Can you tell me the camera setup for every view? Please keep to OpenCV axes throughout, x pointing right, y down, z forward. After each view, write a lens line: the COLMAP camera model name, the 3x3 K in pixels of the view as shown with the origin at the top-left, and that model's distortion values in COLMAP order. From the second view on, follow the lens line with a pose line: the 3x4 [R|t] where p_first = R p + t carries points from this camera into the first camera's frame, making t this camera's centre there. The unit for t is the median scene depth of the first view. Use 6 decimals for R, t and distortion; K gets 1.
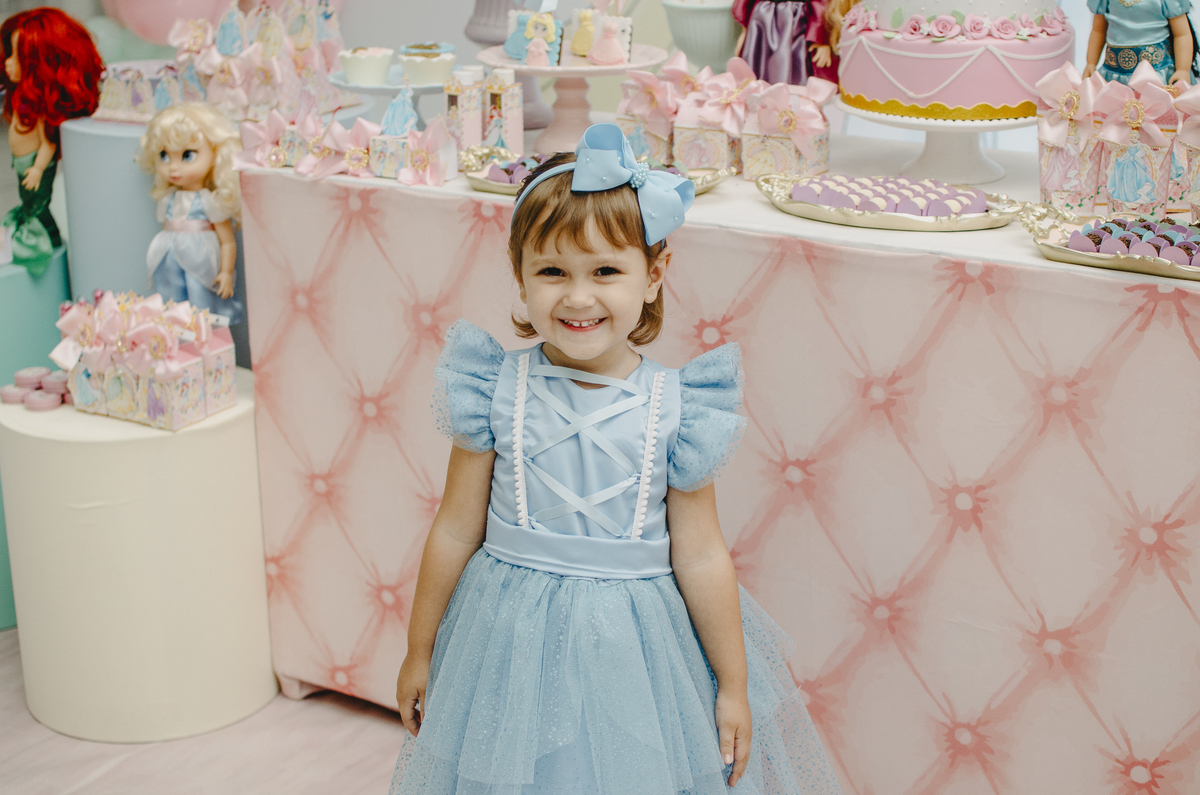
lens RADIAL K [[2028.2, 0, 599.2], [0, 2028.2, 370.9], [0, 0, 1]] dist [-0.181347, 0.160278]
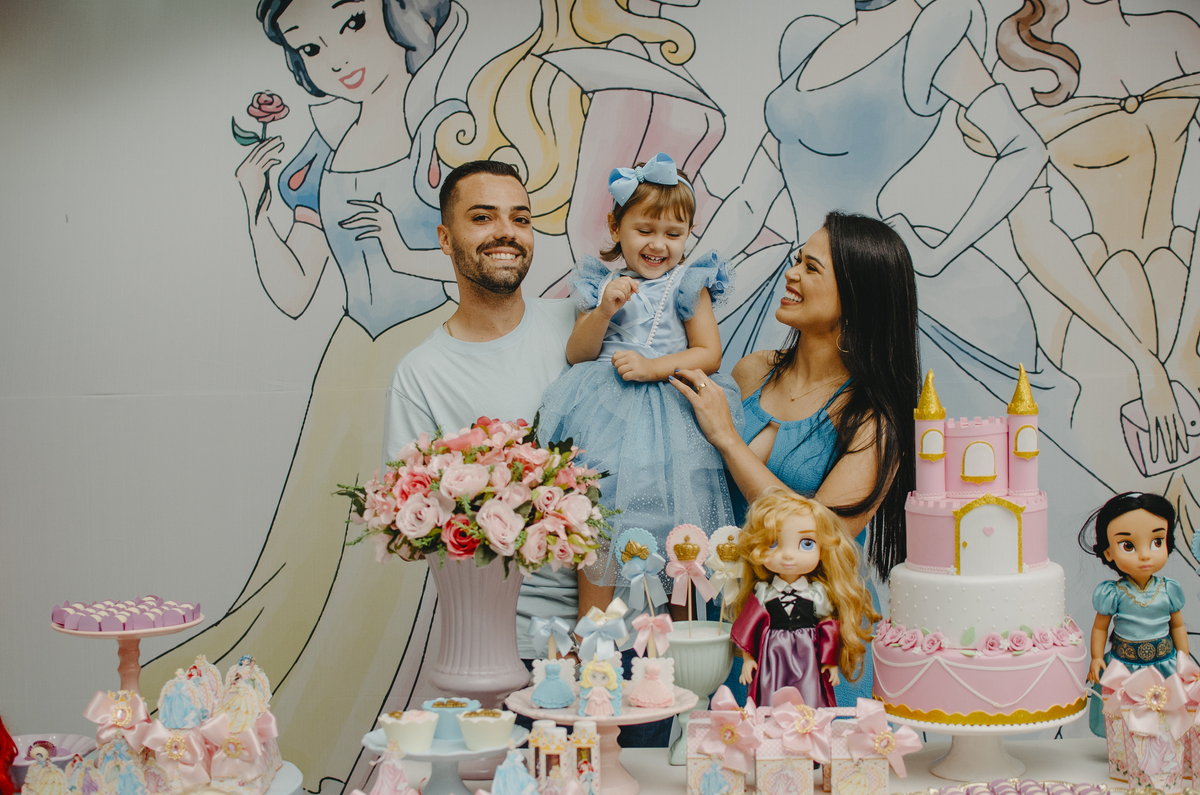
lens RADIAL K [[1822.0, 0, 598.4], [0, 1822.0, 414.5], [0, 0, 1]] dist [-0.189923, 0.193334]
pose [[0.875574, -0.026943, 0.482331, -0.505413], [0.151695, 0.963275, -0.221563, -0.105451], [-0.458648, 0.267163, 0.847506, 0.225287]]
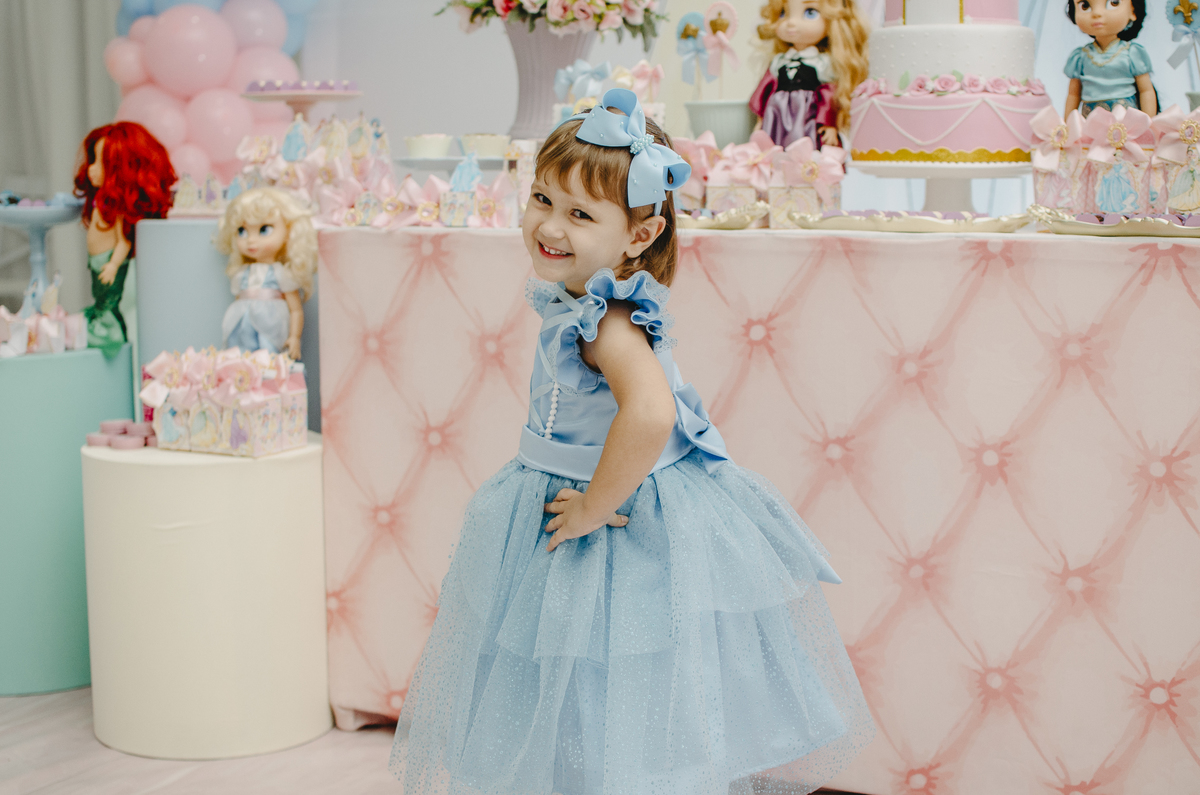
lens RADIAL K [[1903.3, 0, 600.0], [0, 1903.3, 397.5], [0, 0, 1]] dist [-0.177911, 0.144706]
pose [[0.998298, 0.003495, 0.058208, -0.091864], [0.006618, 0.984961, -0.172649, 0.194995], [-0.057936, 0.172740, 0.983262, -0.035615]]
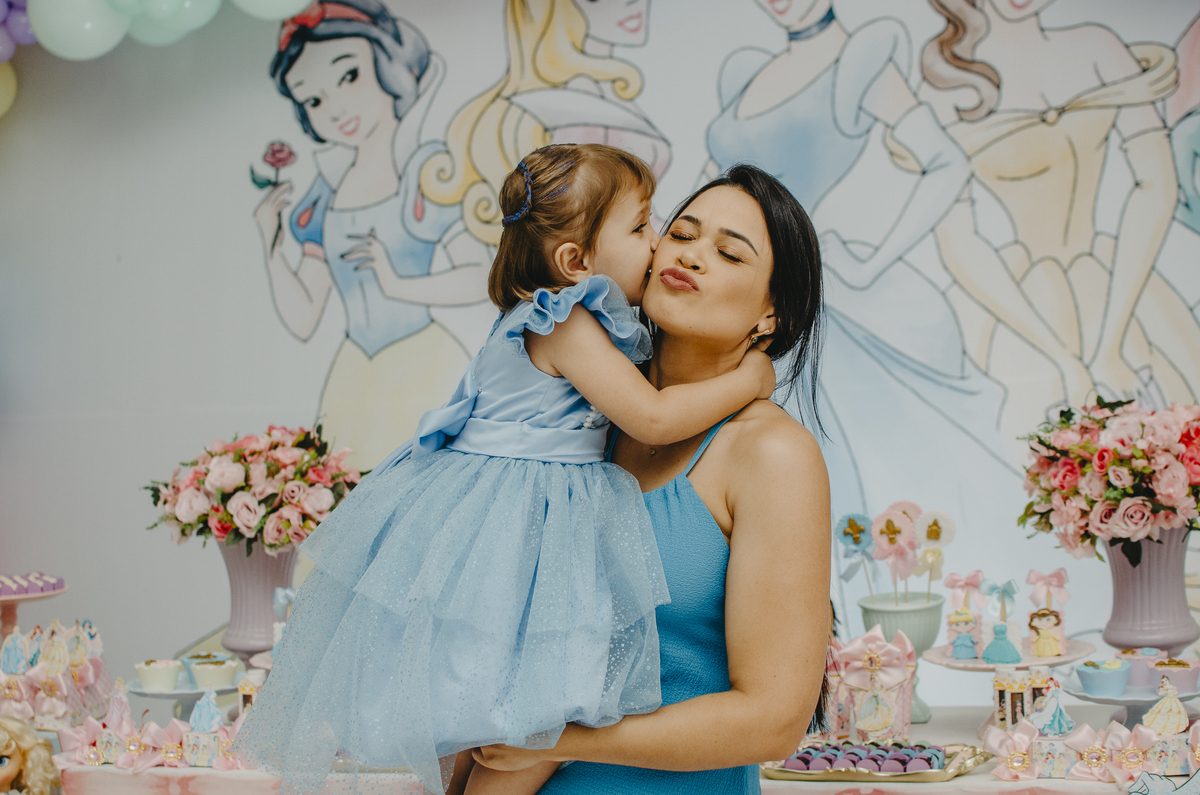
lens RADIAL K [[1948.5, 0, 600.0], [0, 1948.5, 397.5], [0, 0, 1]] dist [-0.188508, 0.191404]
pose [[0.960279, -0.032975, 0.277087, -0.198363], [0.109834, 0.957502, -0.266696, 0.026366], [-0.256517, 0.286536, 0.923090, -0.185537]]
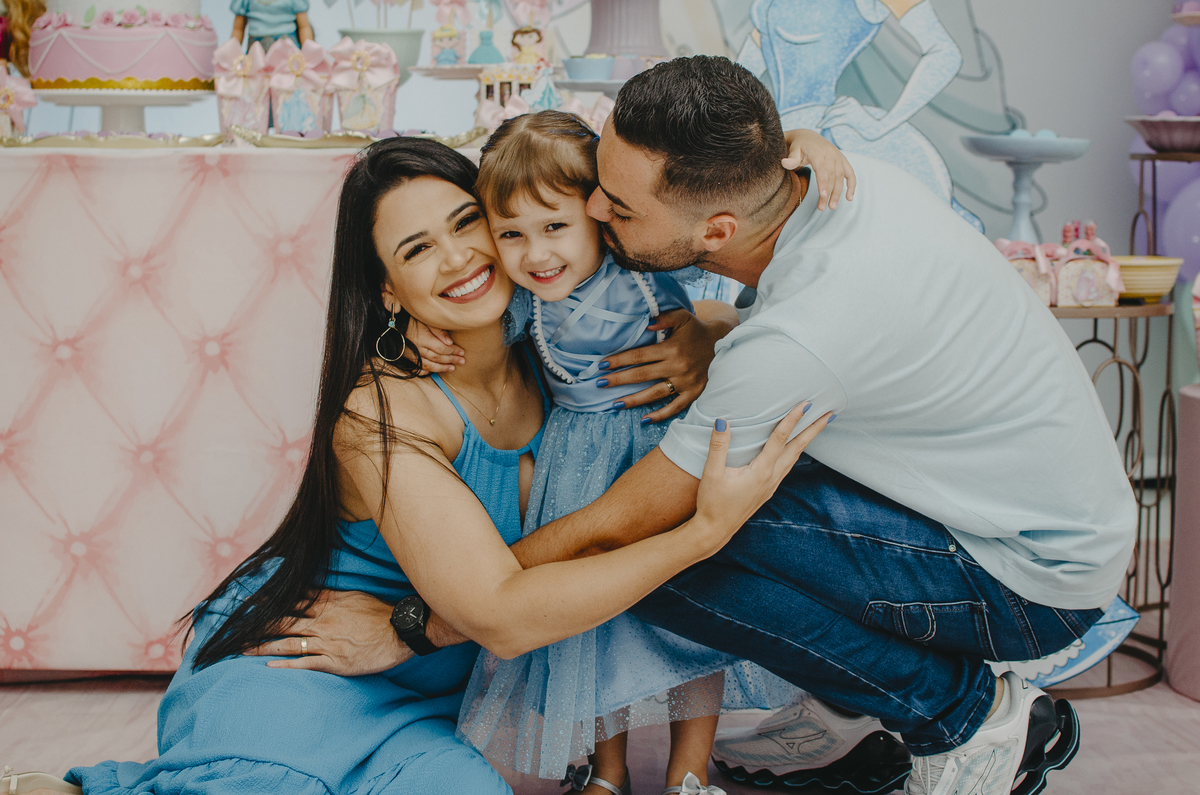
lens RADIAL K [[2199.6, 0, 599.3], [0, 2199.6, 356.5], [0, 0, 1]] dist [-0.202462, 0.180471]
pose [[0.828810, -0.032563, 0.558582, -0.353522], [0.143174, 0.977412, -0.155459, 0.291432], [-0.540903, 0.208821, 0.814750, -0.232009]]
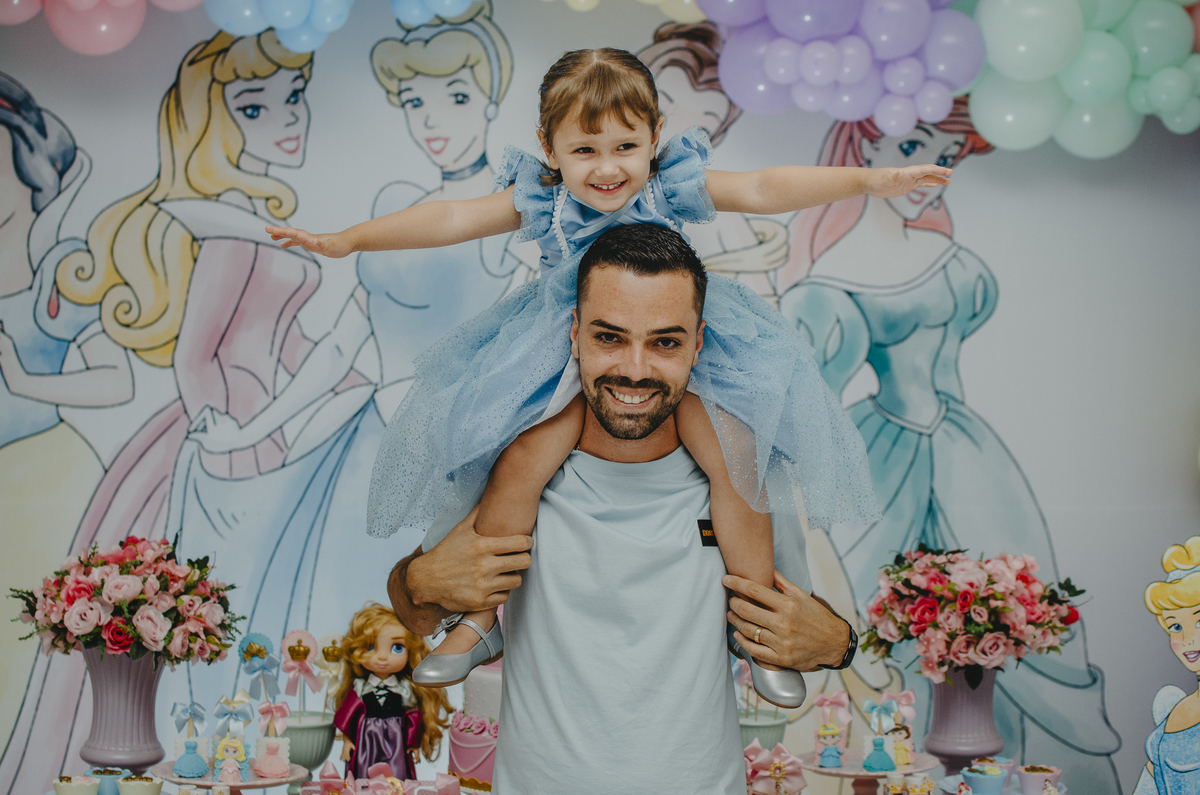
lens RADIAL K [[1987.7, 0, 546.8], [0, 1987.7, 399.5], [0, 0, 1]] dist [-0.193086, 0.219327]
pose [[0.752556, 0.040268, 0.657296, -0.751317], [0.166403, 0.954109, -0.248971, -0.047481], [-0.637158, 0.296741, 0.711319, -0.045370]]
